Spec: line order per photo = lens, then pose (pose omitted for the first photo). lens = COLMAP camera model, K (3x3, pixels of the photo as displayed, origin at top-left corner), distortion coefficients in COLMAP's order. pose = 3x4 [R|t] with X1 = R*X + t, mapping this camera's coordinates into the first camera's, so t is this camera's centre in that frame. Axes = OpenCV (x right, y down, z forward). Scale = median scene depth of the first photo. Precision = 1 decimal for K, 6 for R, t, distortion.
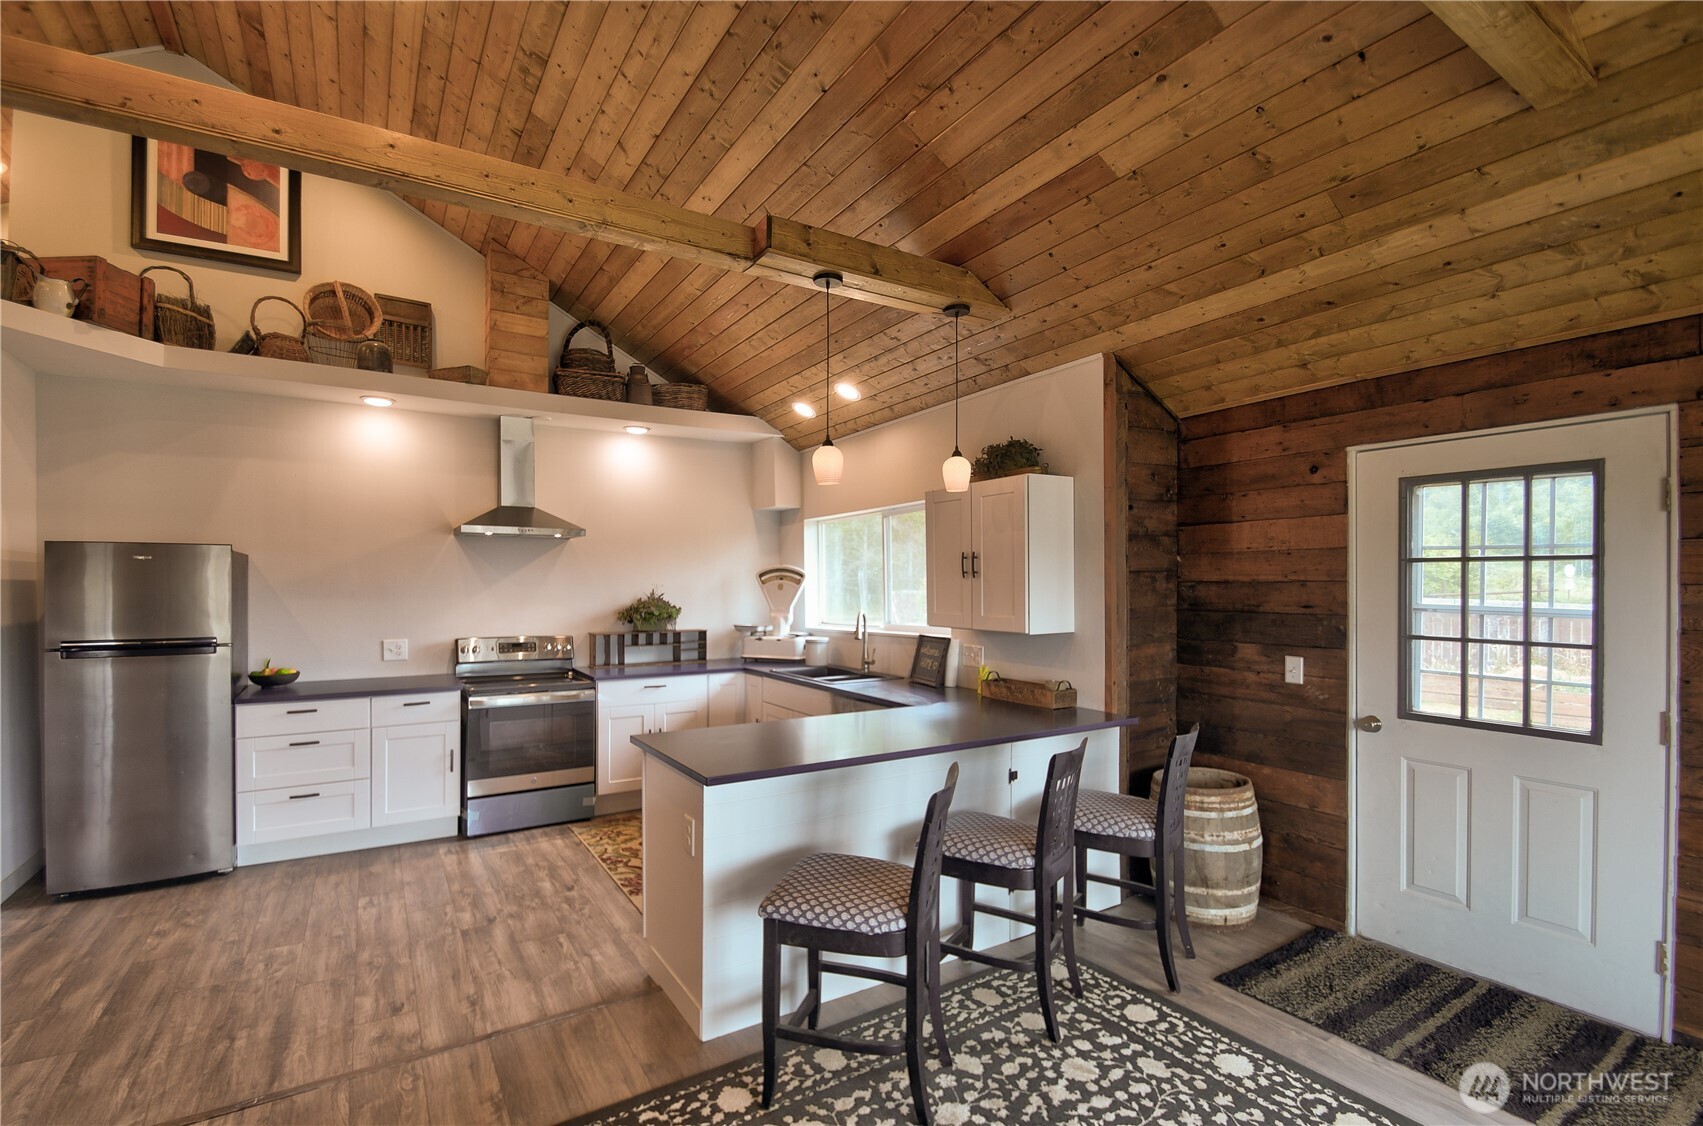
lens RADIAL K [[747.4, 0, 842.9], [0, 747.4, 592.0], [0, 0, 1]] dist [-0.000577, -0.008821]
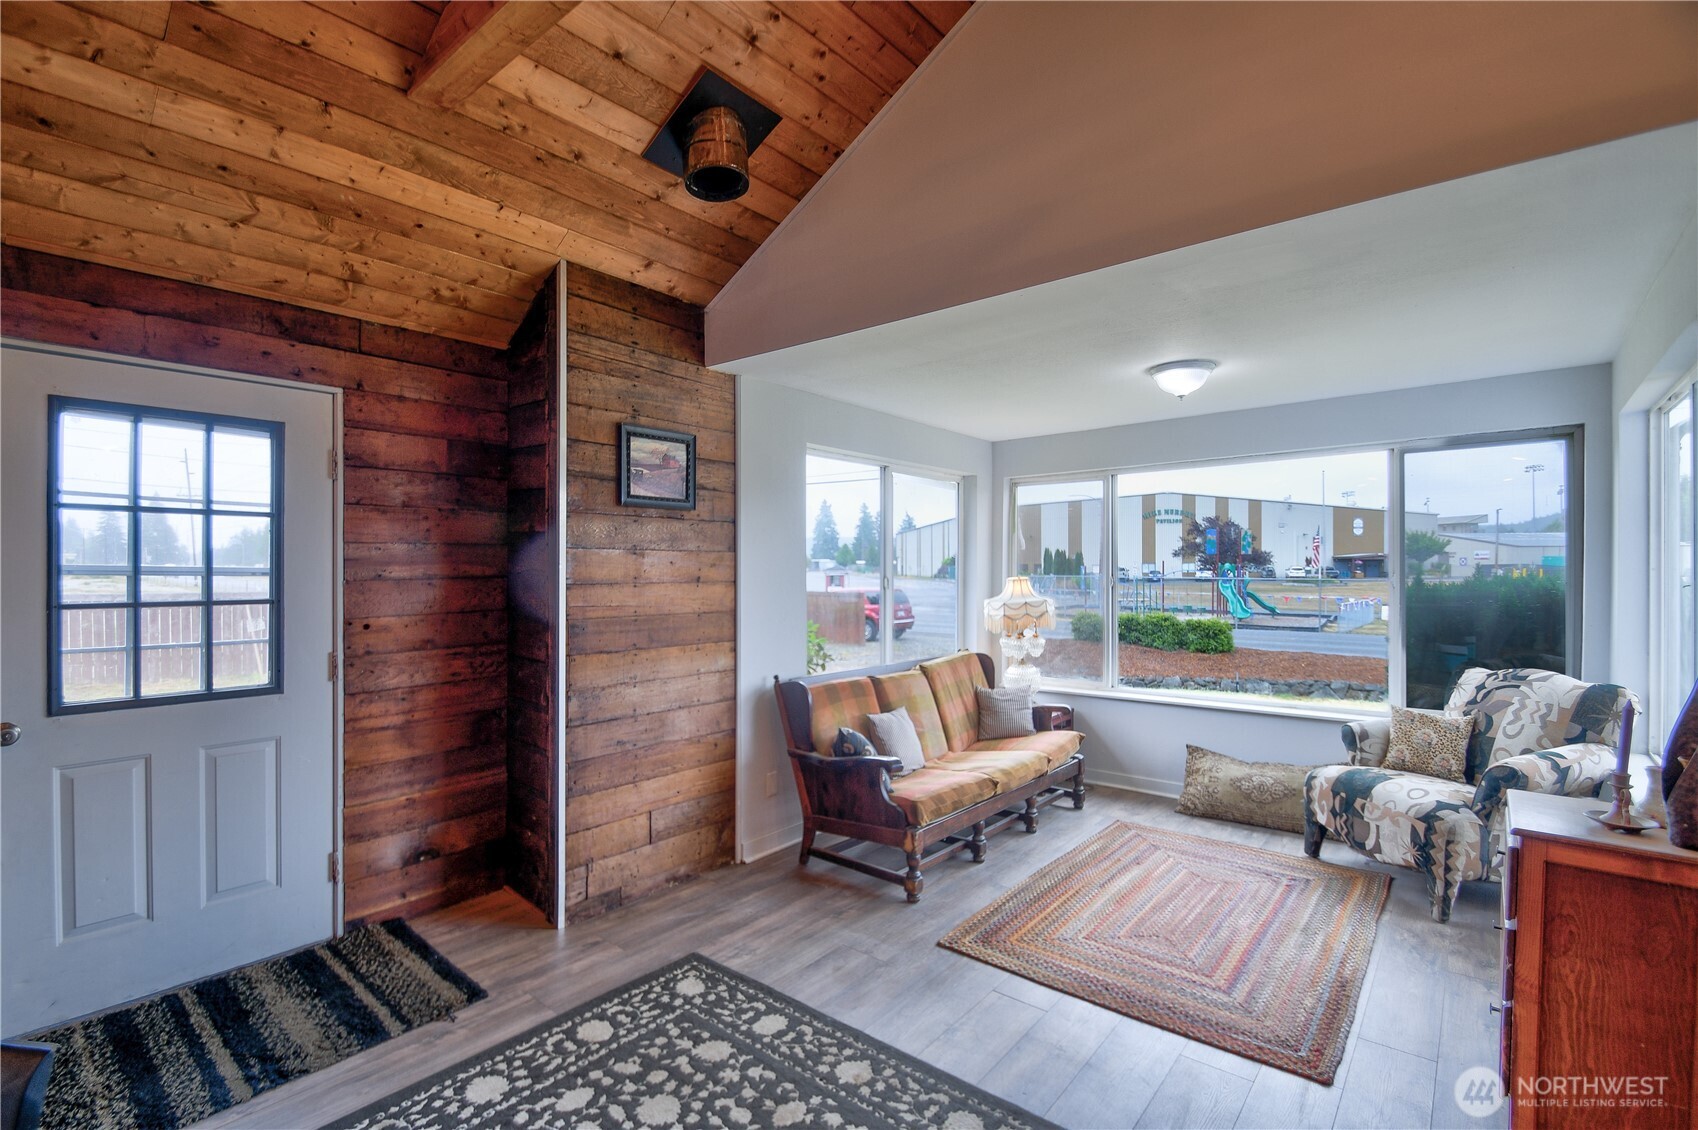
lens RADIAL K [[778.3, 0, 813.2], [0, 778.3, 574.0], [0, 0, 1]] dist [0.014881, -0.013353]
pose [[-0.280373, -0.006121, 0.959872, -0.241175], [0.015961, 0.999812, 0.011037, 0.033677], [-0.959759, 0.018415, -0.280222, 0.540325]]
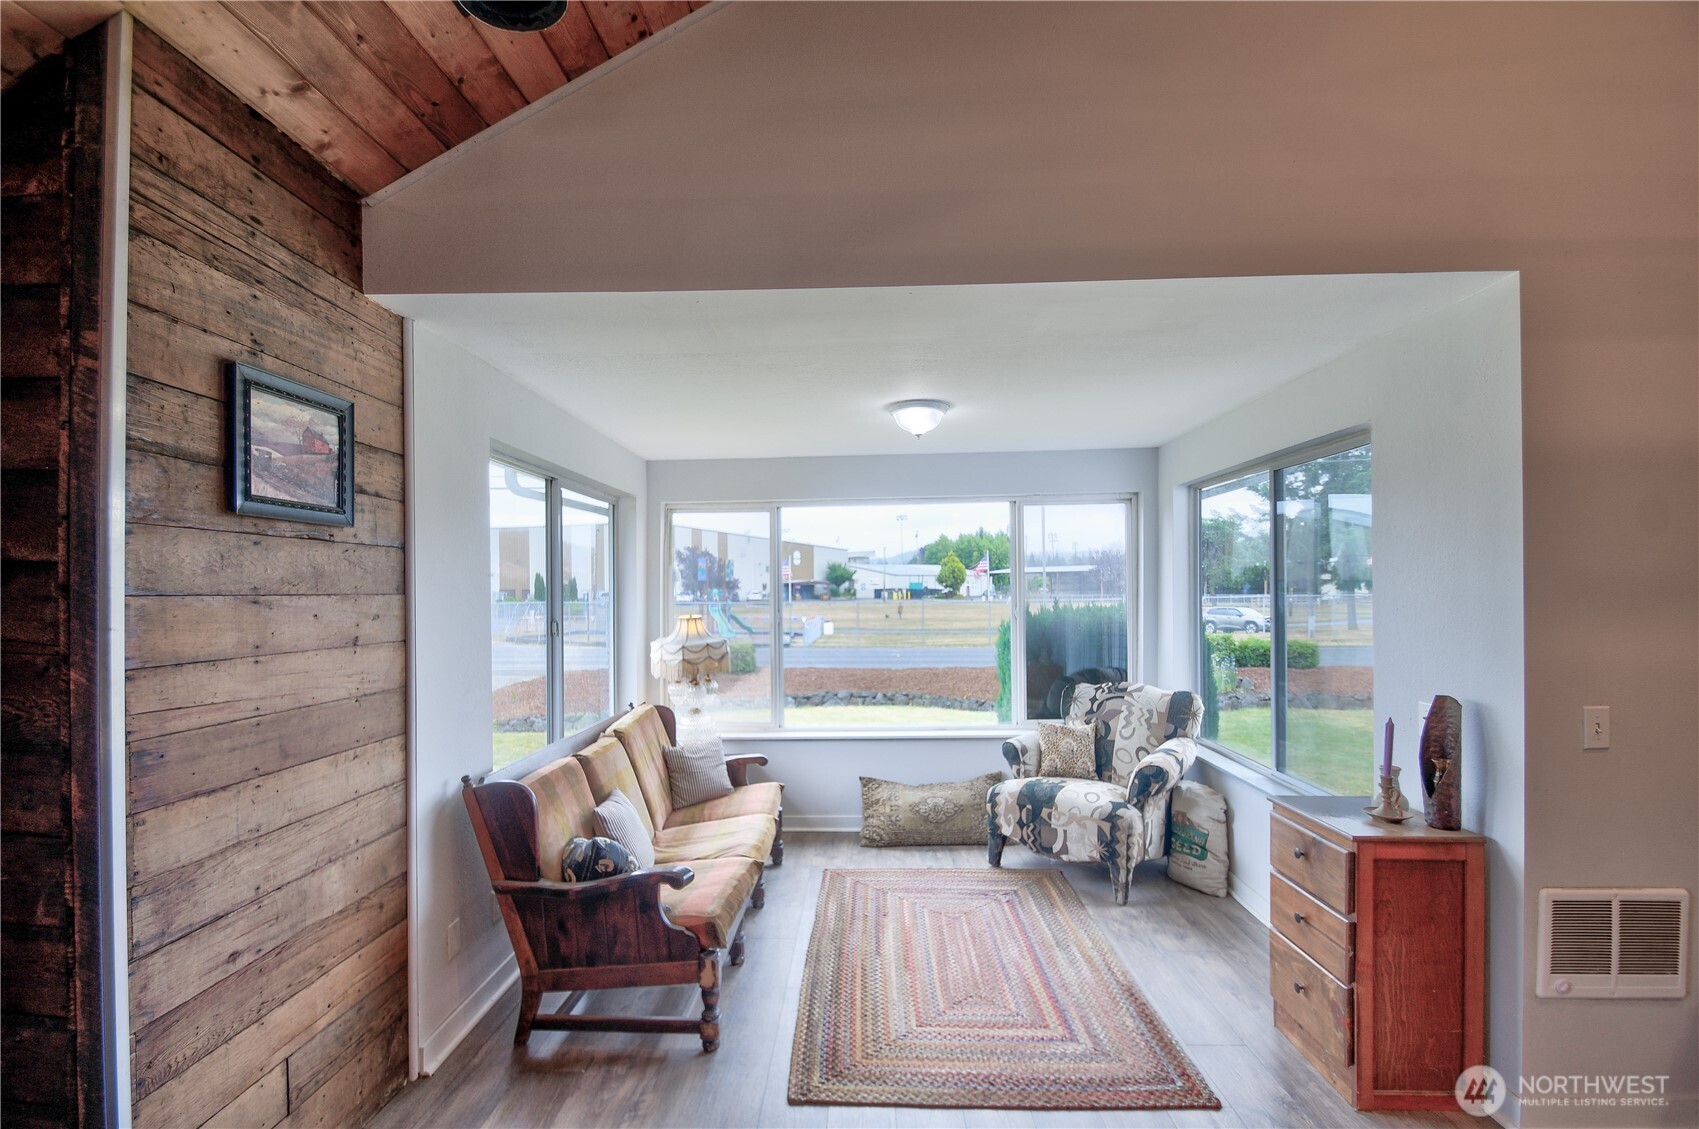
lens RADIAL K [[778.5, 0, 842.8], [0, 778.5, 592.8], [0, 0, 1]] dist [0.015991, -0.018044]
pose [[-0.817807, 0.005444, 0.575467, 0.215729], [0.017129, 0.999743, 0.014884, 0.000639], [-0.575238, 0.022029, -0.817689, 0.726456]]
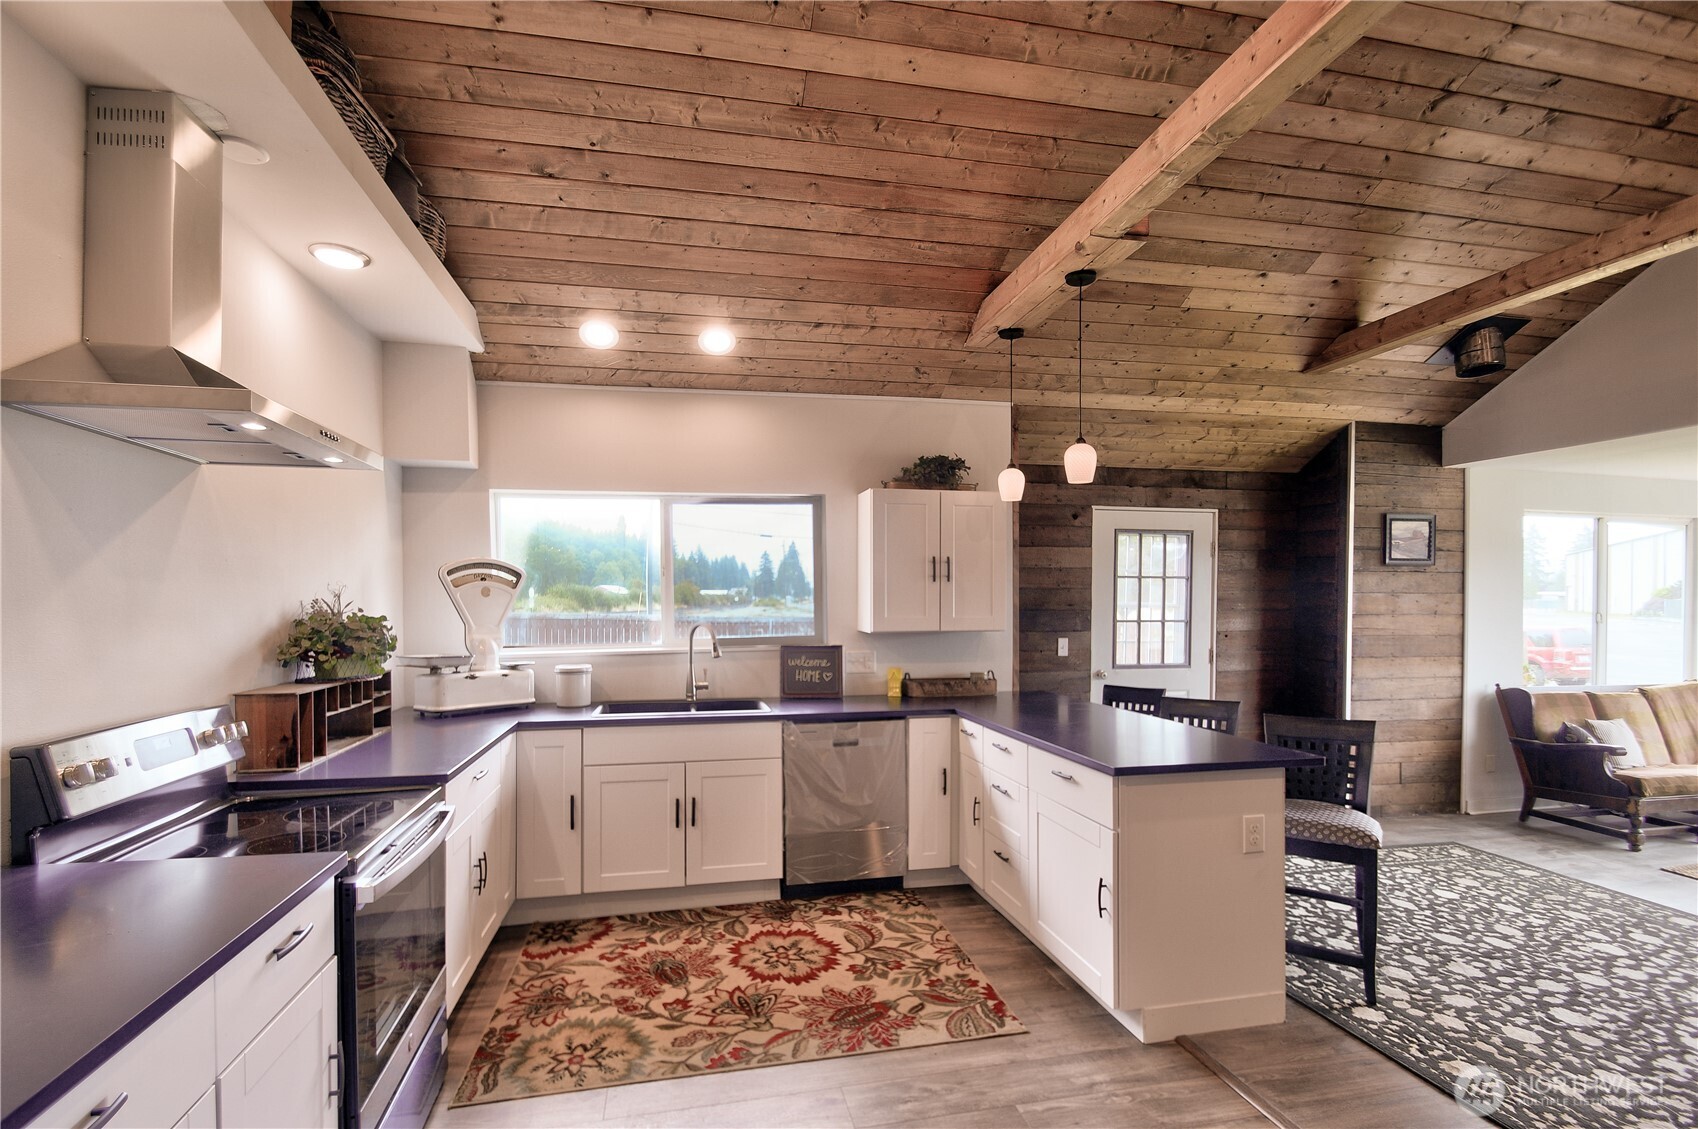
lens RADIAL K [[757.9, 0, 845.2], [0, 757.9, 607.9], [0, 0, 1]] dist [0.002027, -0.012550]
pose [[0.367397, -0.008356, 0.930027, -1.218034], [0.012261, 0.999916, 0.004141, 0.016411], [-0.929984, 0.009882, 0.367468, 1.039175]]
